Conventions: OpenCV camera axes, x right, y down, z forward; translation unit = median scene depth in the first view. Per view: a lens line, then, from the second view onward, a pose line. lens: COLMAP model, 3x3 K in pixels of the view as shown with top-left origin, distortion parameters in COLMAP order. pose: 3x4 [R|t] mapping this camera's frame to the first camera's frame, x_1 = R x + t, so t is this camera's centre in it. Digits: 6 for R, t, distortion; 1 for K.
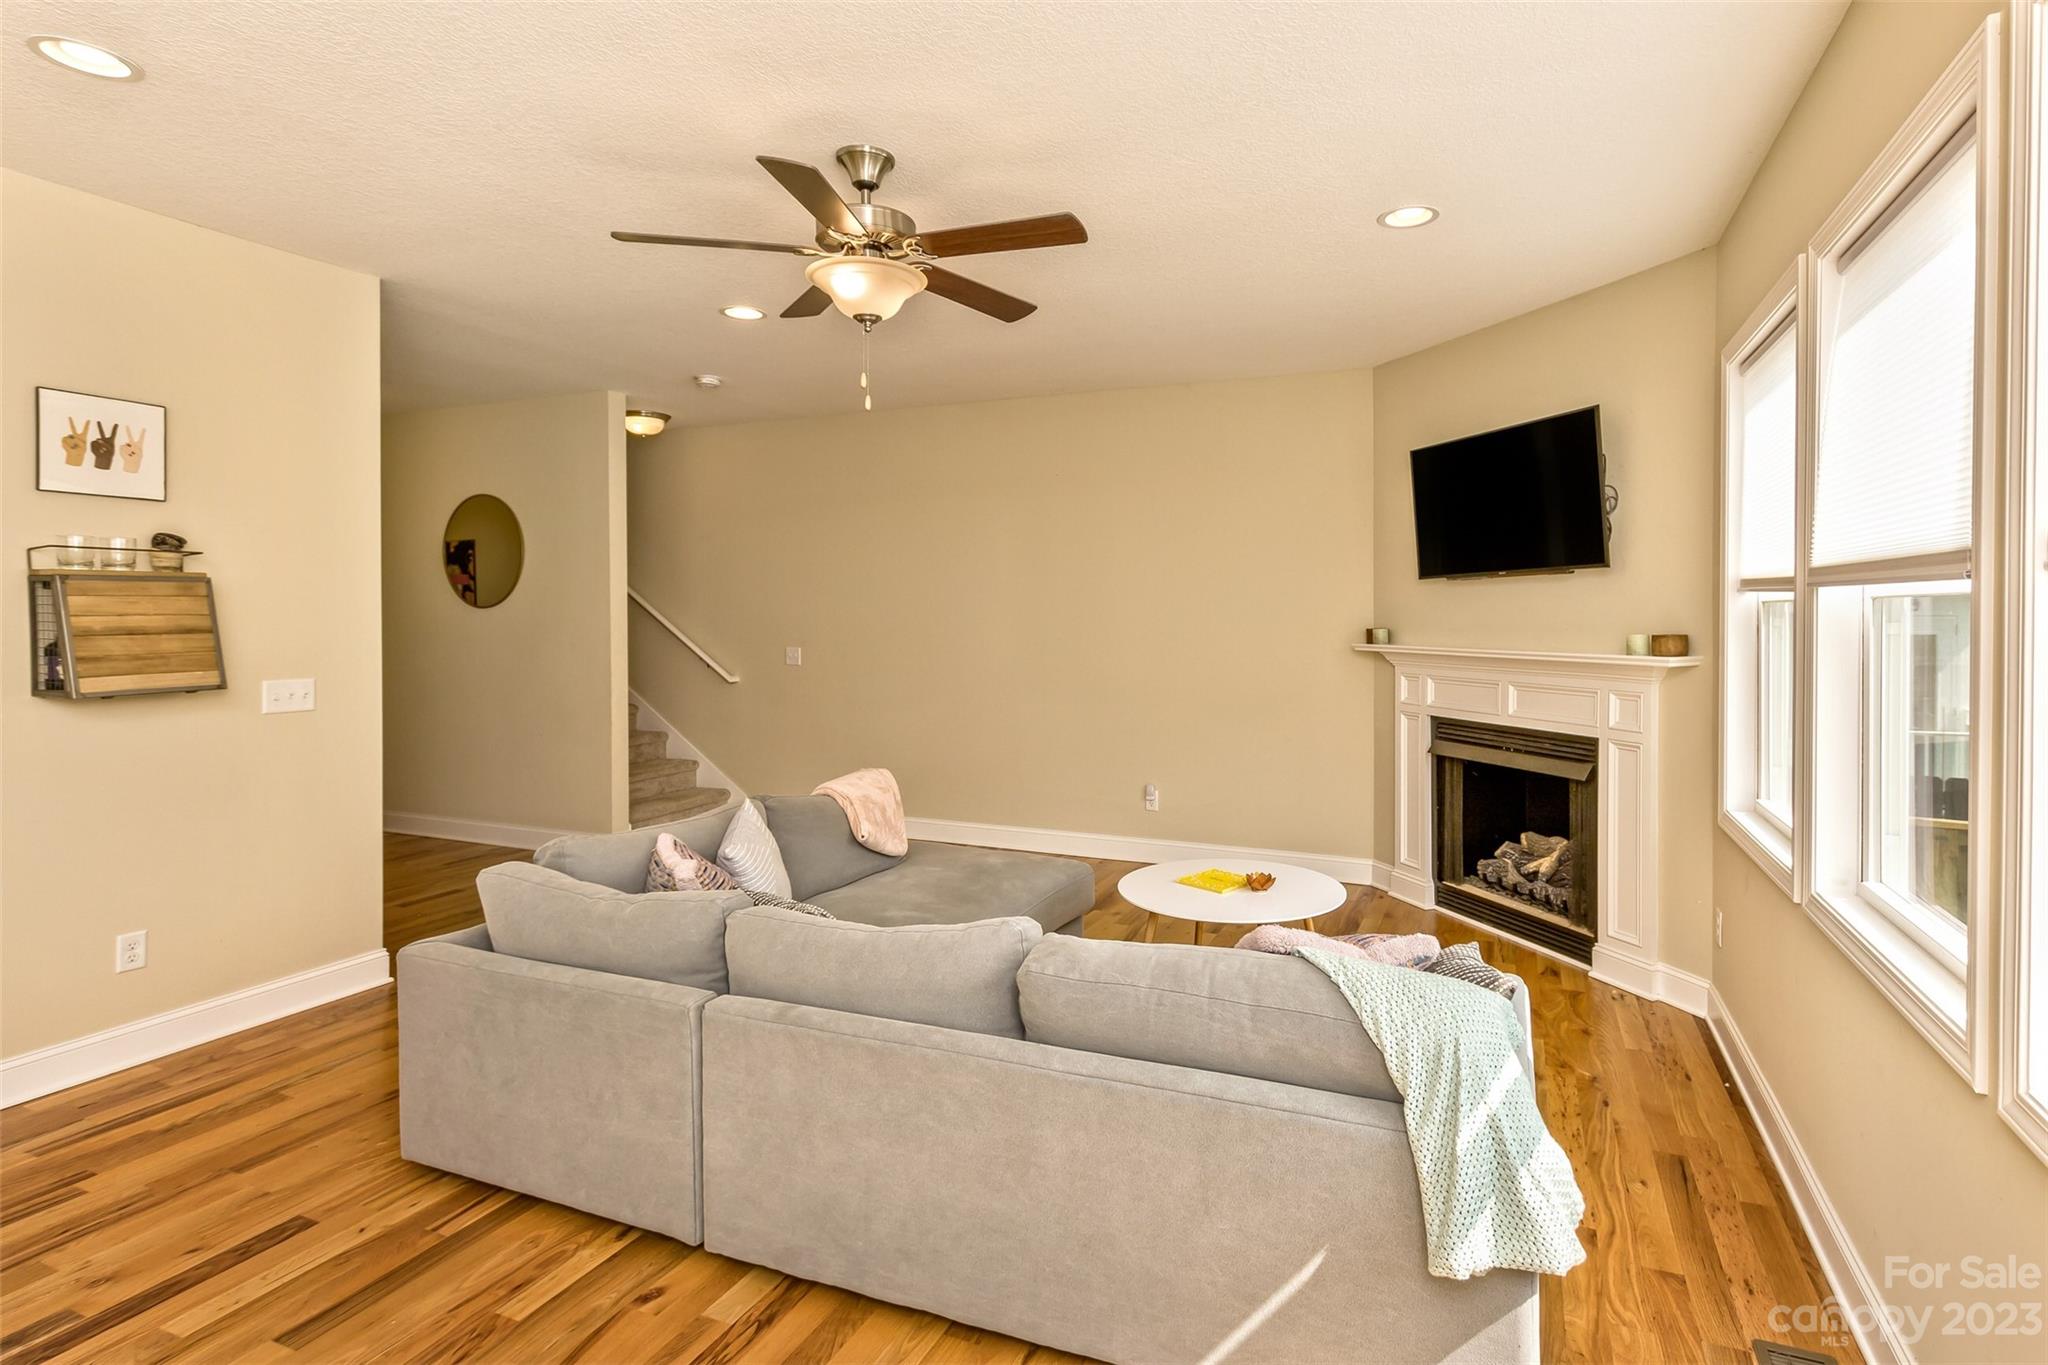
lens RADIAL K [[1018.3, 0, 1139.6], [0, 1018.3, 630.2], [0, 0, 1]] dist [0.002392, 0.000468]
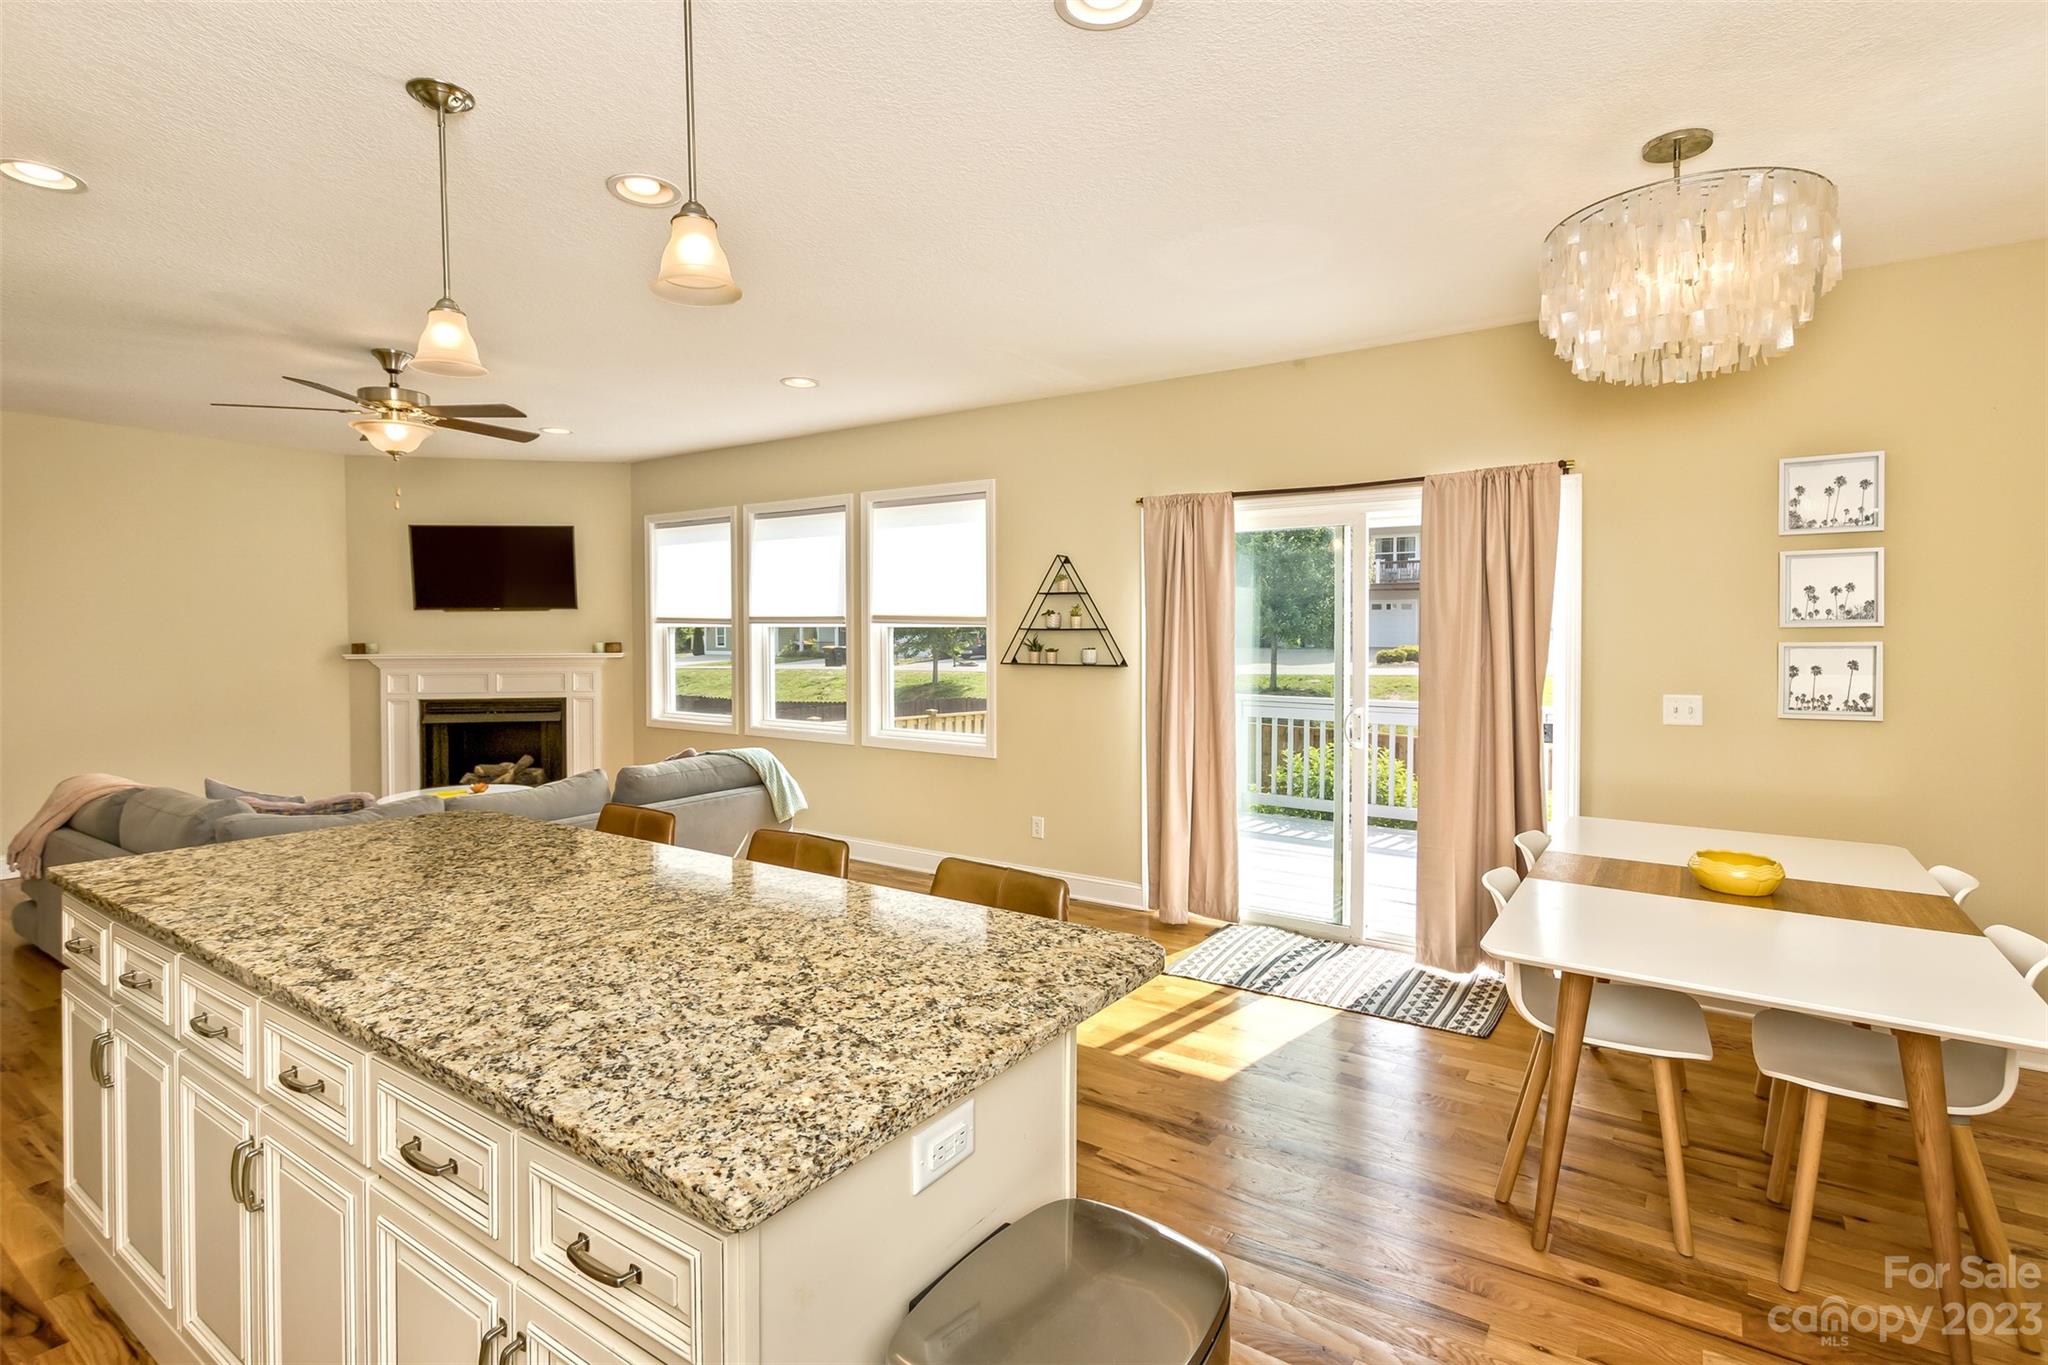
lens RADIAL K [[950.9, 0, 978.7], [0, 950.9, 649.5], [0, 0, 1]] dist [0.021466, 0.000043]
pose [[0.221040, -0.023351, 0.974985, -1.140359], [0.017164, 0.999652, 0.020051, -0.006884], [-0.975114, 0.012302, 0.221364, -0.162418]]
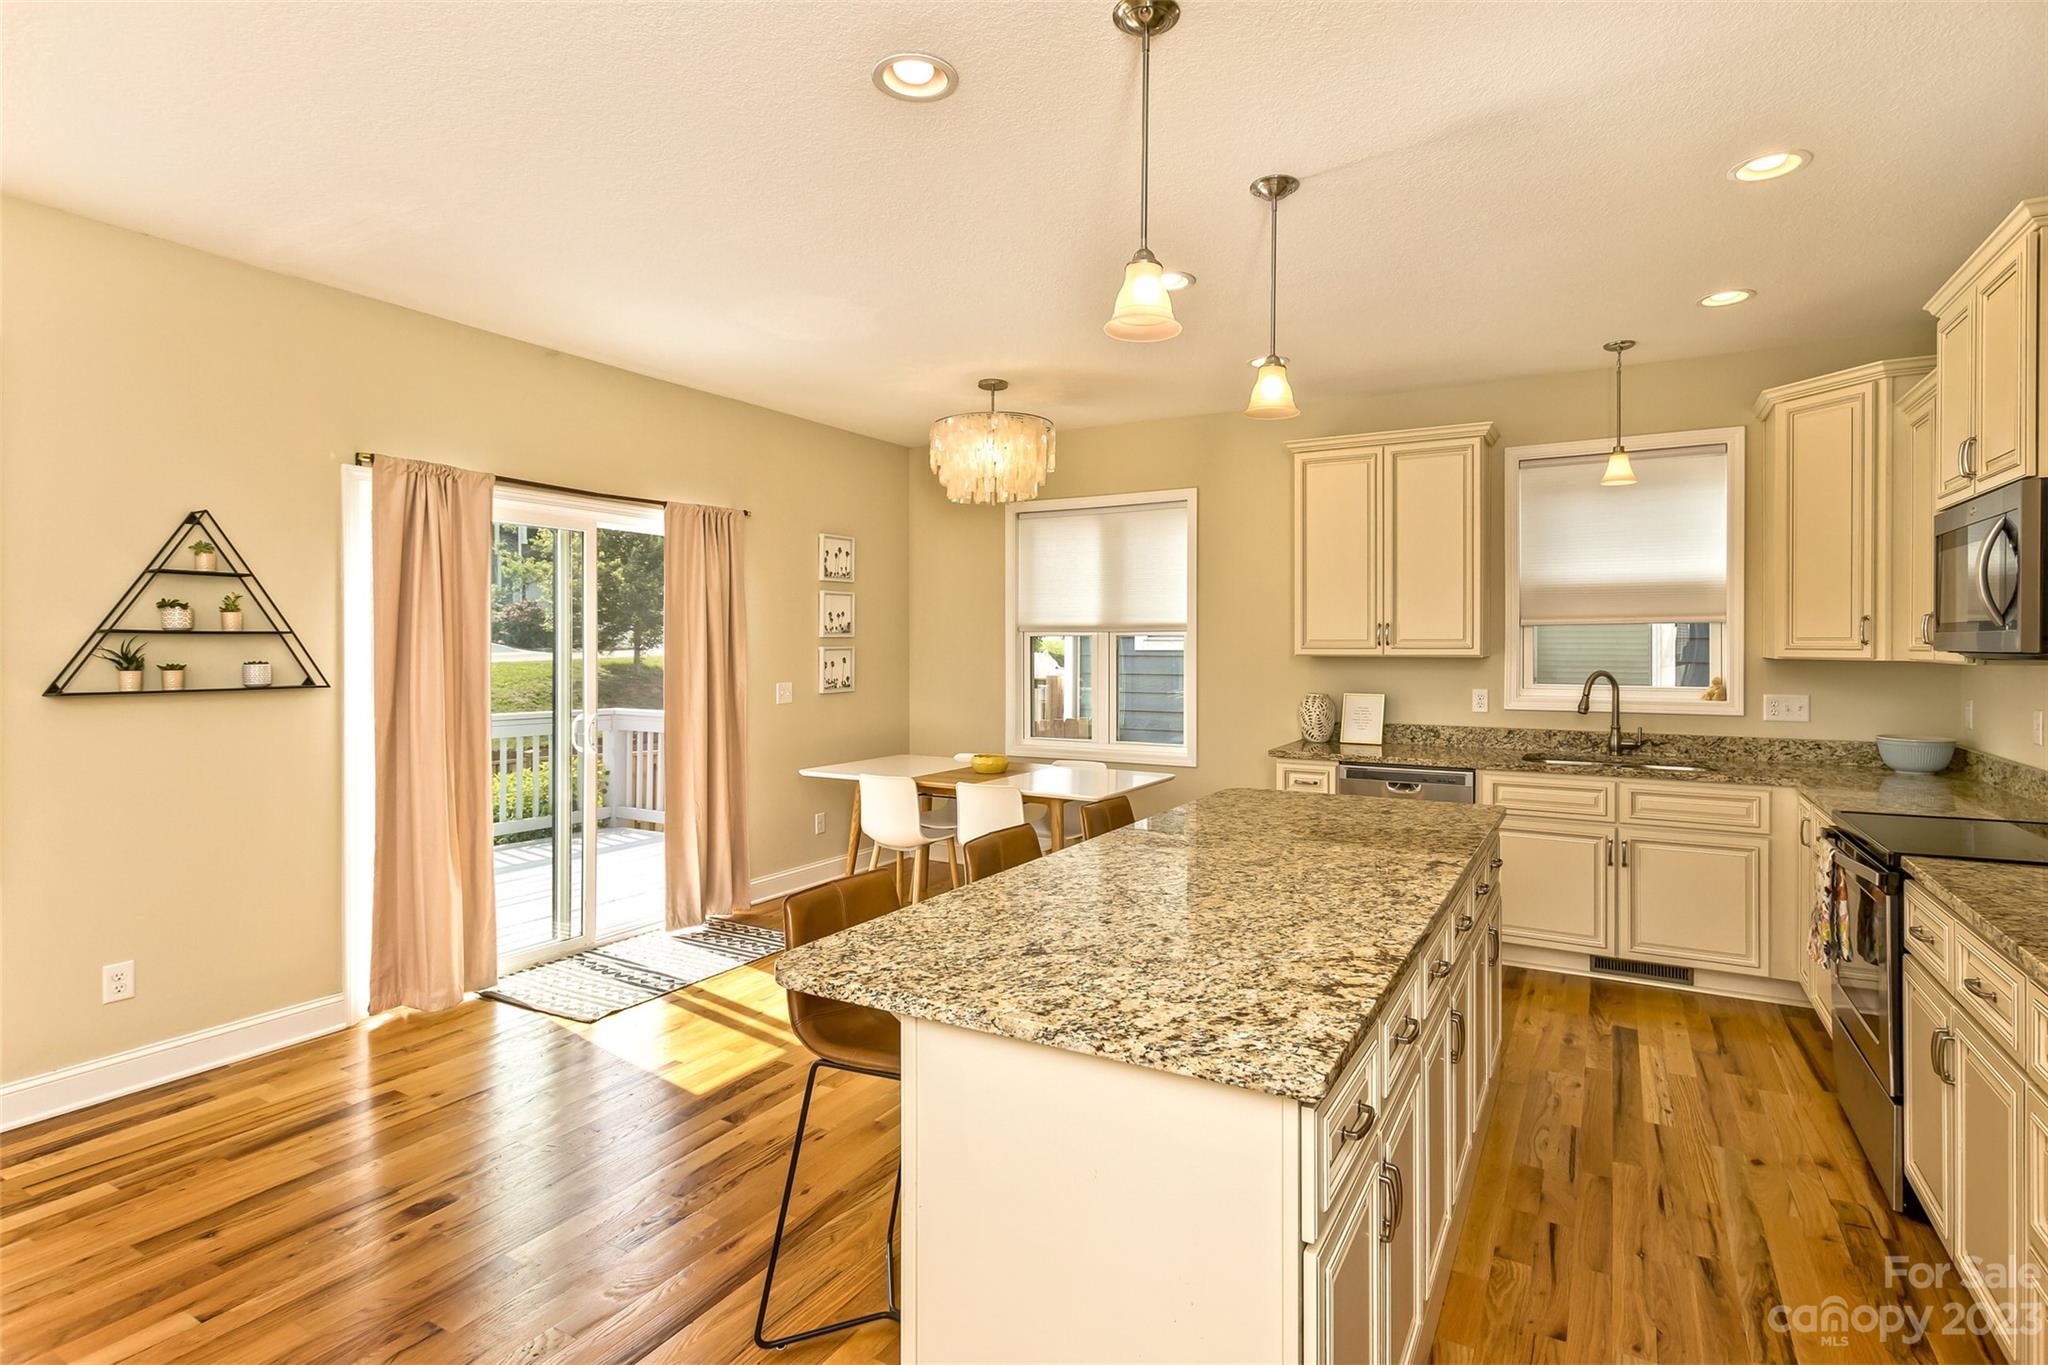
lens RADIAL K [[963.5, 0, 1065.8], [0, 963.5, 642.9], [0, 0, 1]] dist [0.001438, -0.000421]
pose [[-0.990970, -0.001822, 0.134073, -0.654005], [0.000127, 0.999895, 0.014522, -0.009109], [-0.134086, 0.014408, -0.990865, 0.728070]]
